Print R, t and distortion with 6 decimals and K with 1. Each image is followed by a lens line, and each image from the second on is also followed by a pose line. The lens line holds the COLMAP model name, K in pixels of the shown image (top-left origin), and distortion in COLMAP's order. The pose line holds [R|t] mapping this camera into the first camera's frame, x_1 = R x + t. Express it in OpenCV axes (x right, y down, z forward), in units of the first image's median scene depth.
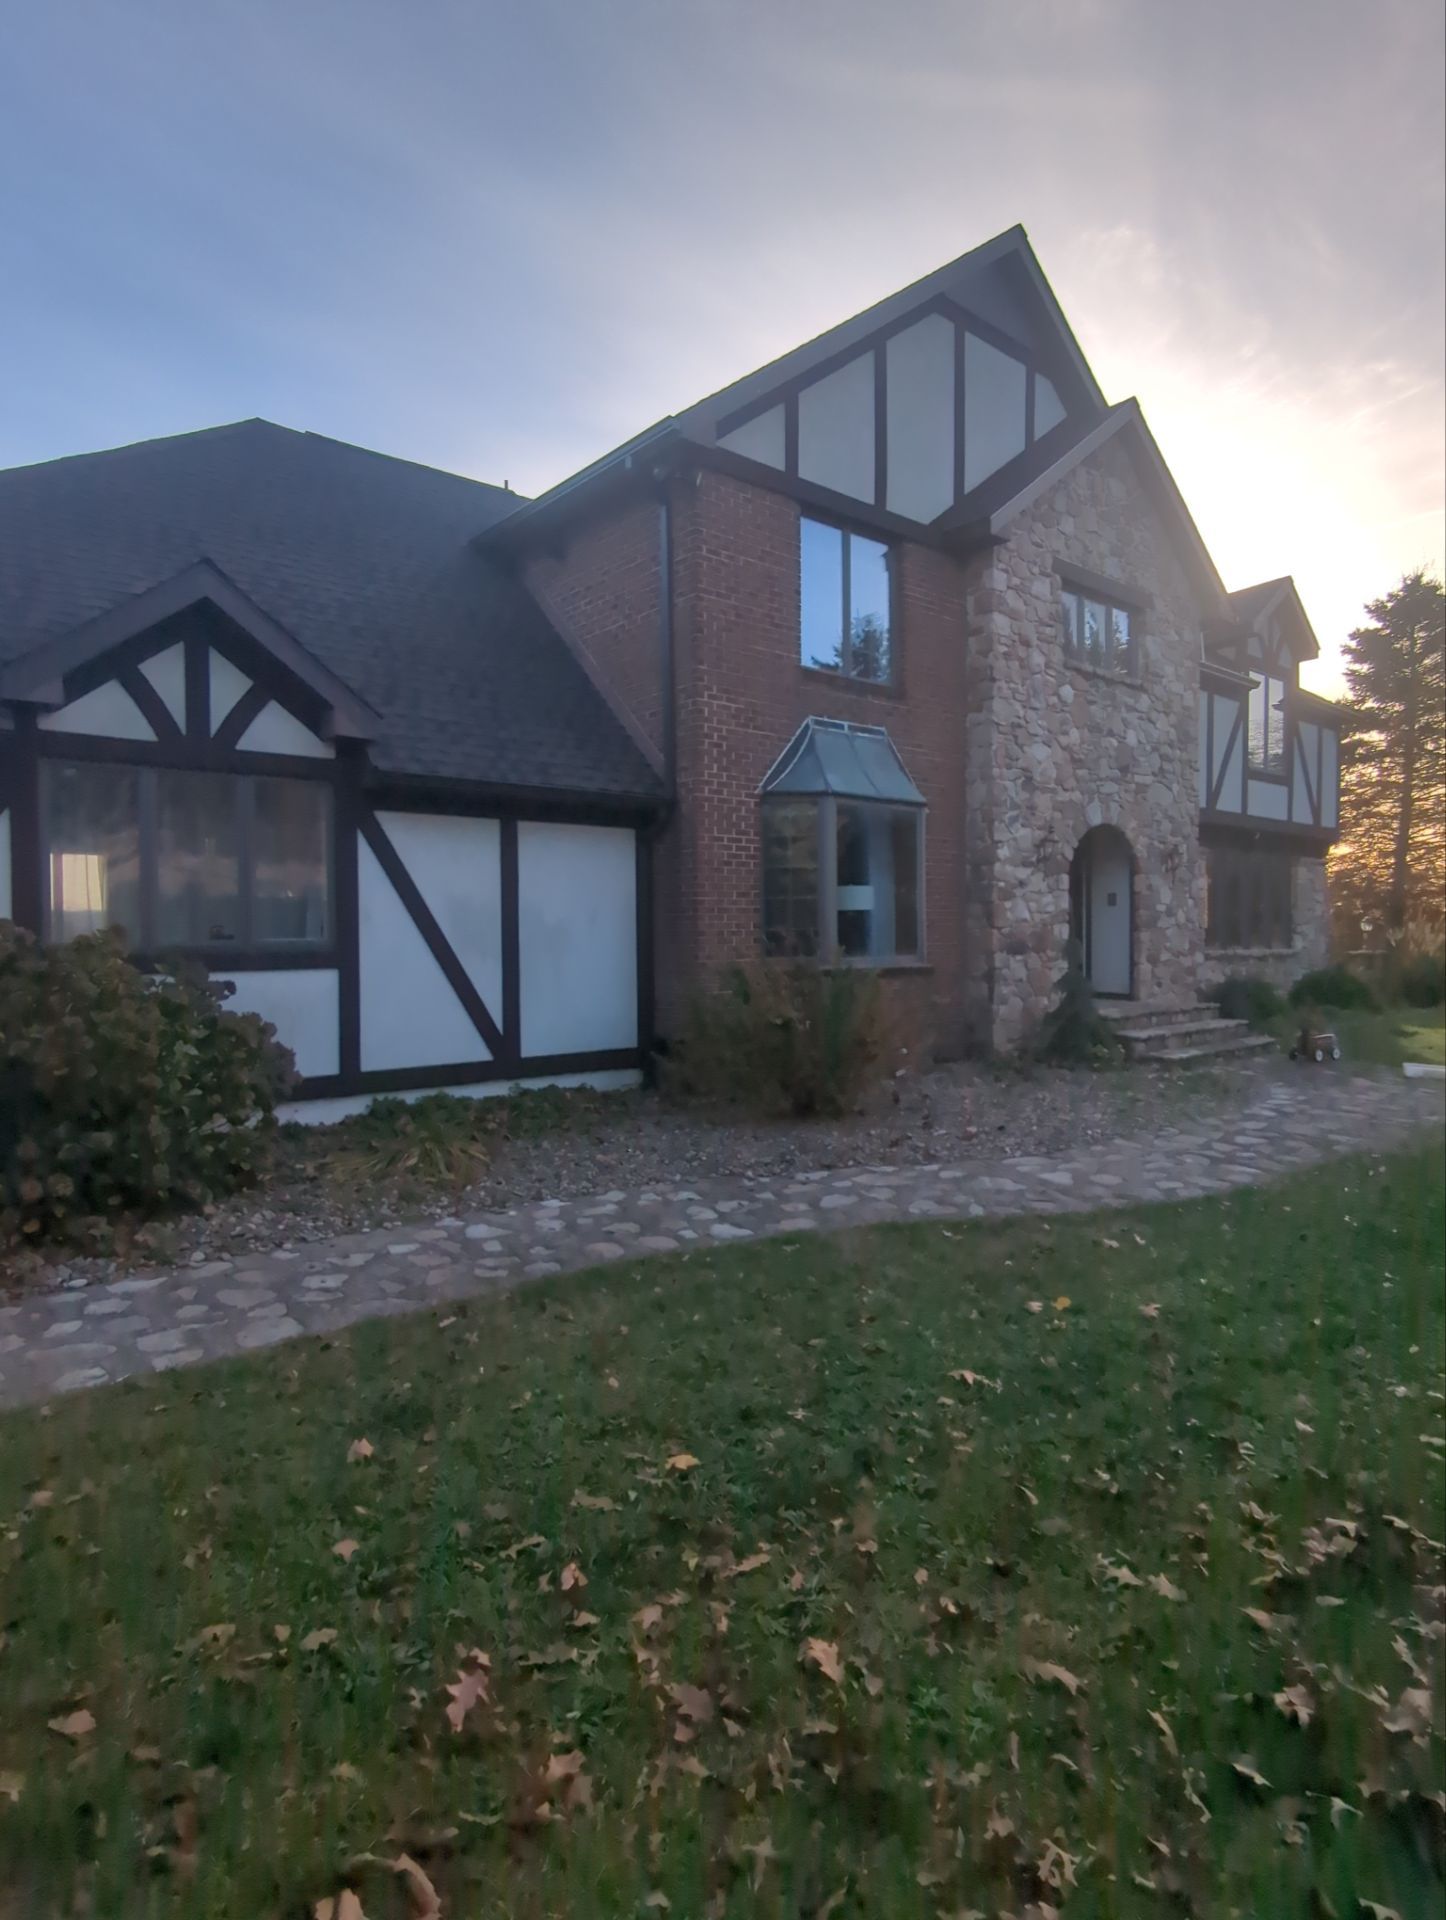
lens RADIAL K [[1067.1, 0, 723.0], [0, 1067.1, 960.0], [0, 0, 1]] dist [-0.003085, -0.002176]
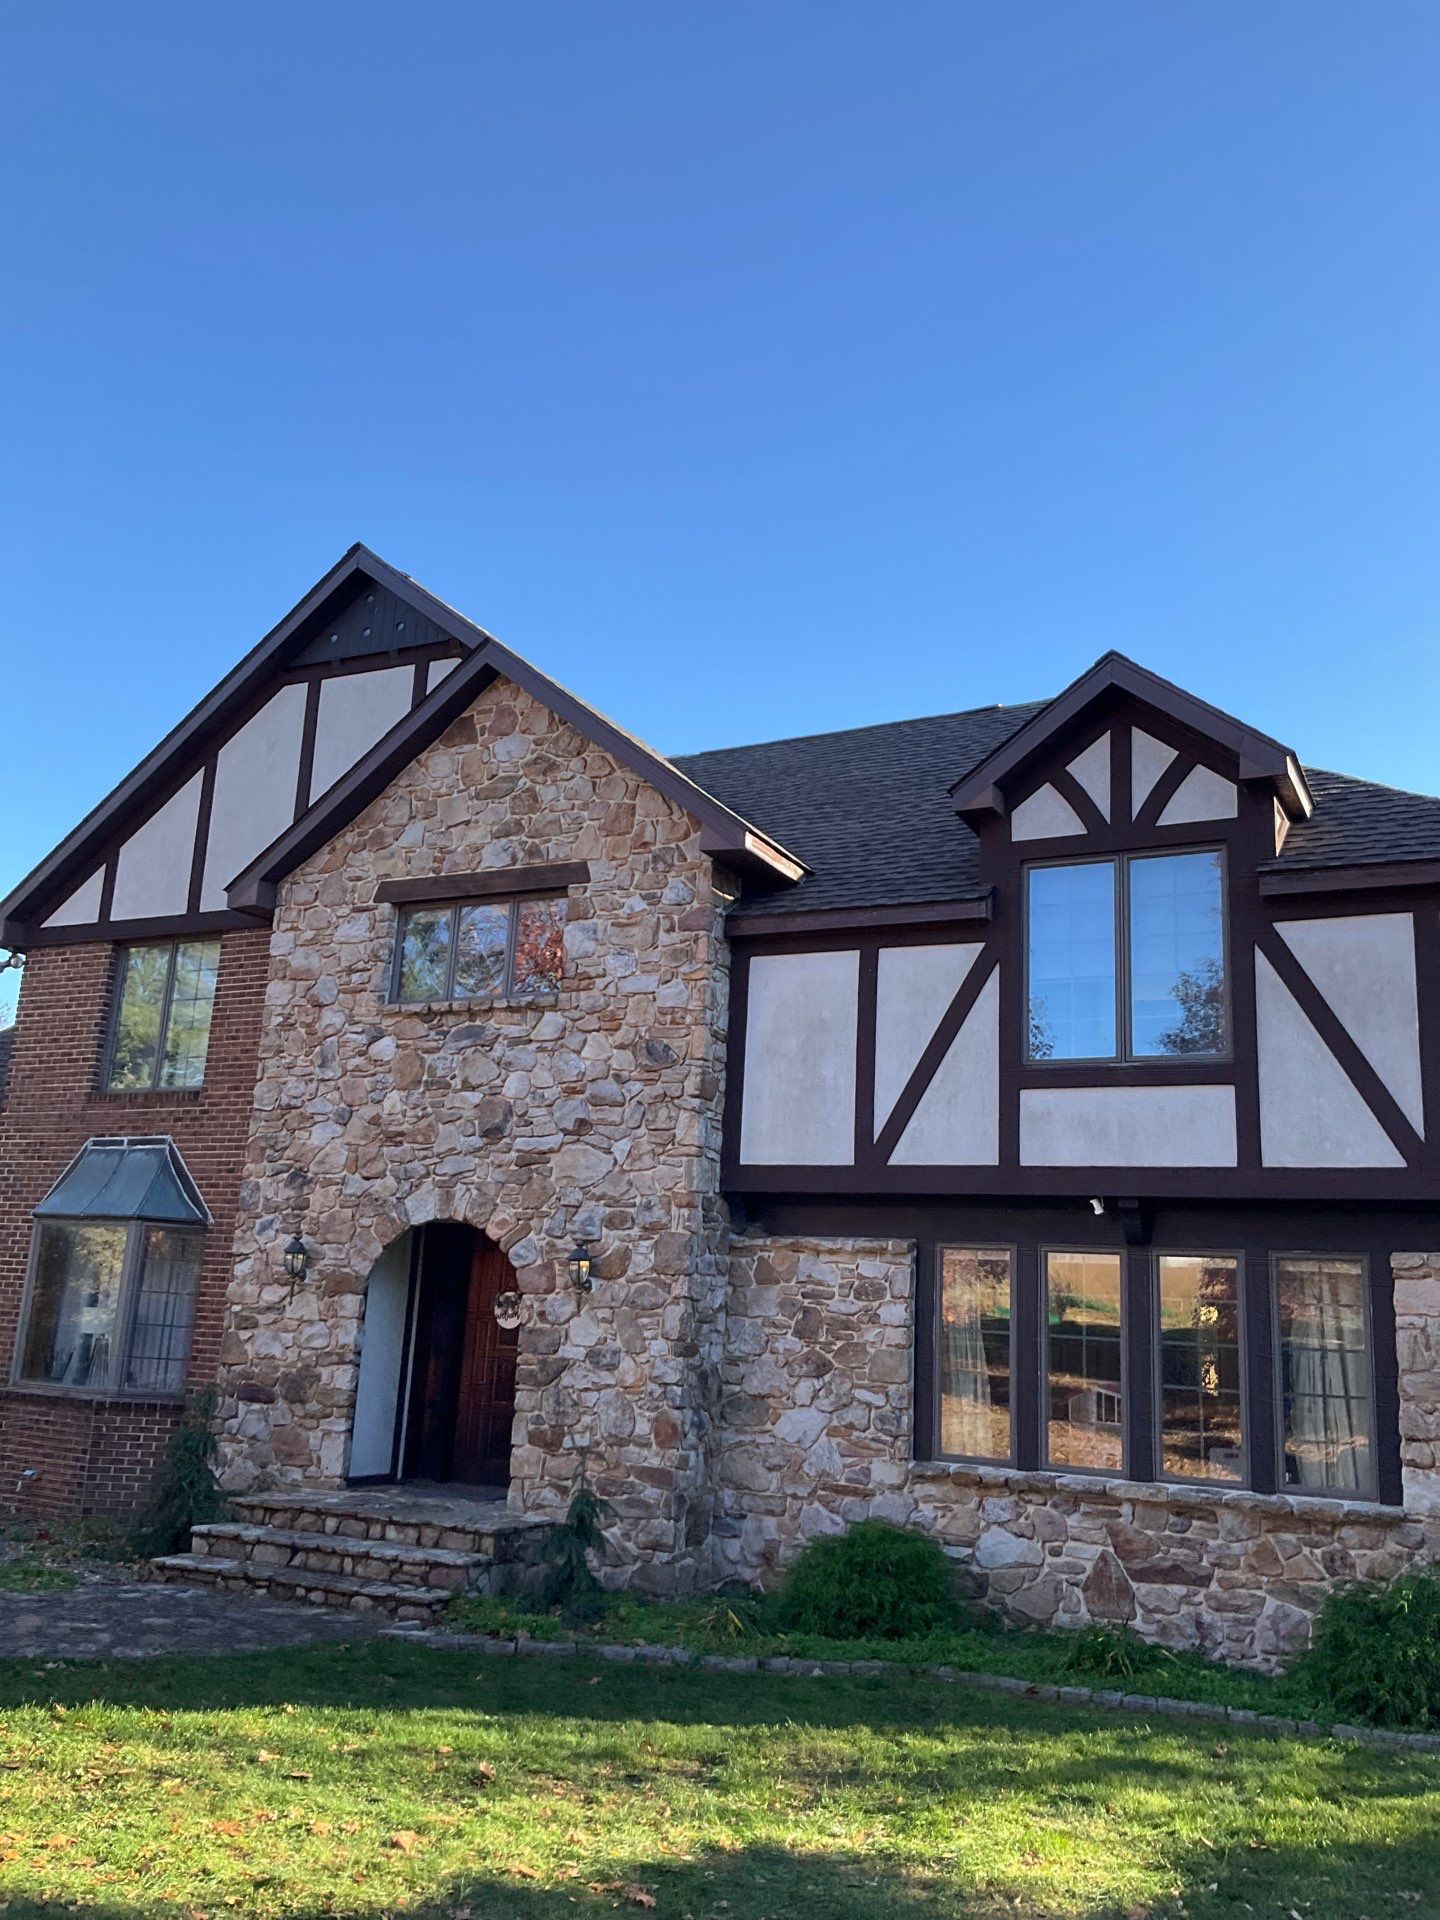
lens RADIAL K [[1636.1, 0, 713.2], [0, 1636.1, 930.8], [0, 0, 1]] dist [0.136684, -0.325391]
pose [[0.366302, -0.193689, -0.910114, 1.576313], [-0.075466, 0.968690, -0.236528, -0.077853], [0.927431, 0.155324, 0.340216, 0.858779]]
